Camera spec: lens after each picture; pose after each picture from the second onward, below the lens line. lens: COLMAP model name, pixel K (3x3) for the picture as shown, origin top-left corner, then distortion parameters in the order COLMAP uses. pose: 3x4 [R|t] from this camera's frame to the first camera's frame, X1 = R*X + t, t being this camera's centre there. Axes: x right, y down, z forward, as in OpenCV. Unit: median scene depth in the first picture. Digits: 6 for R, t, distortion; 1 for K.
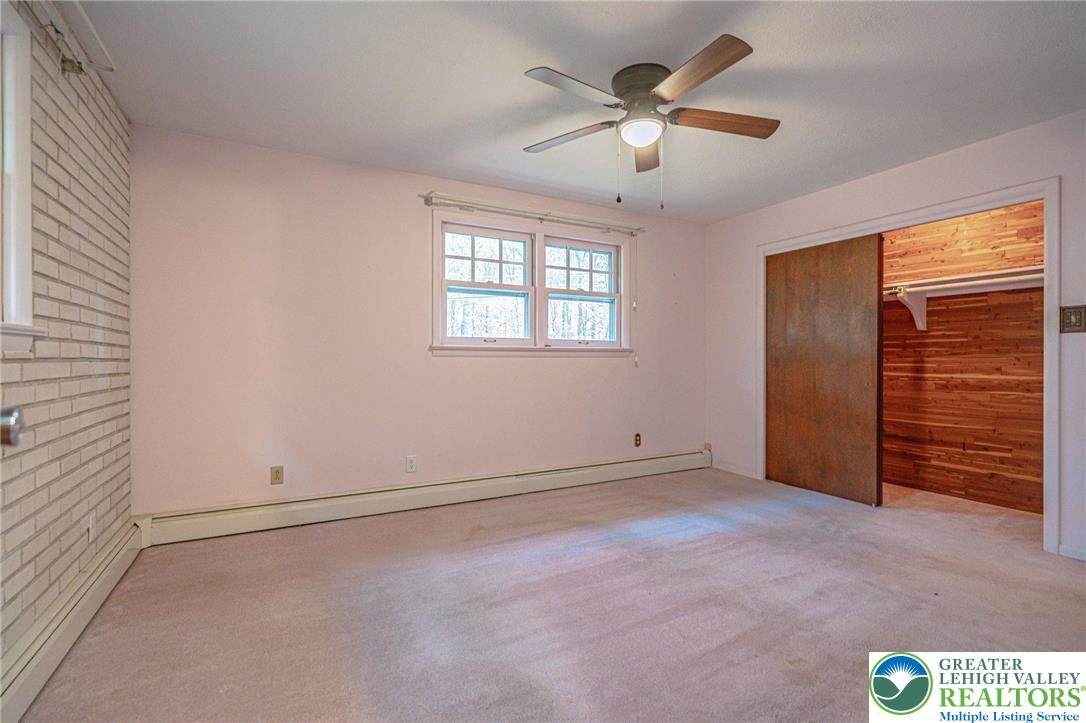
lens RADIAL K [[494.8, 0, 539.9], [0, 494.8, 358.3], [0, 0, 1]] dist [-0.004422, -0.000629]
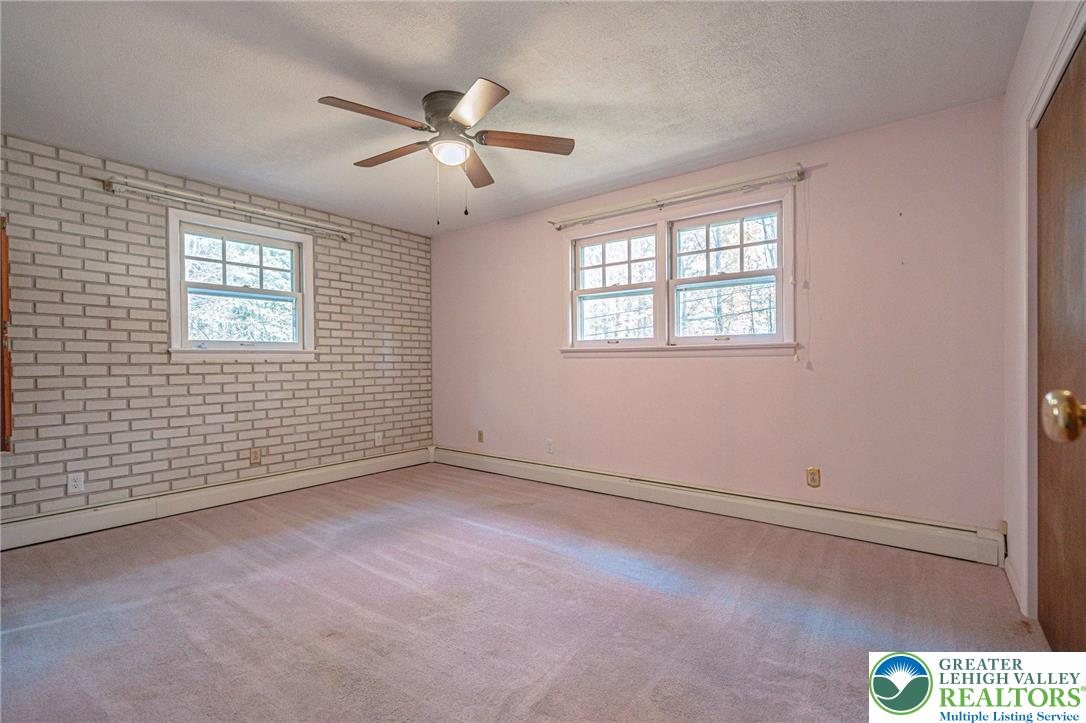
lens RADIAL K [[494.8, 0, 539.9], [0, 494.8, 358.3], [0, 0, 1]] dist [-0.004422, -0.000629]
pose [[0.404254, -0.007662, -0.914615, 0.778872], [0.012236, 0.999921, -0.002968, -0.000339], [0.914565, -0.009991, 0.404316, 0.443424]]
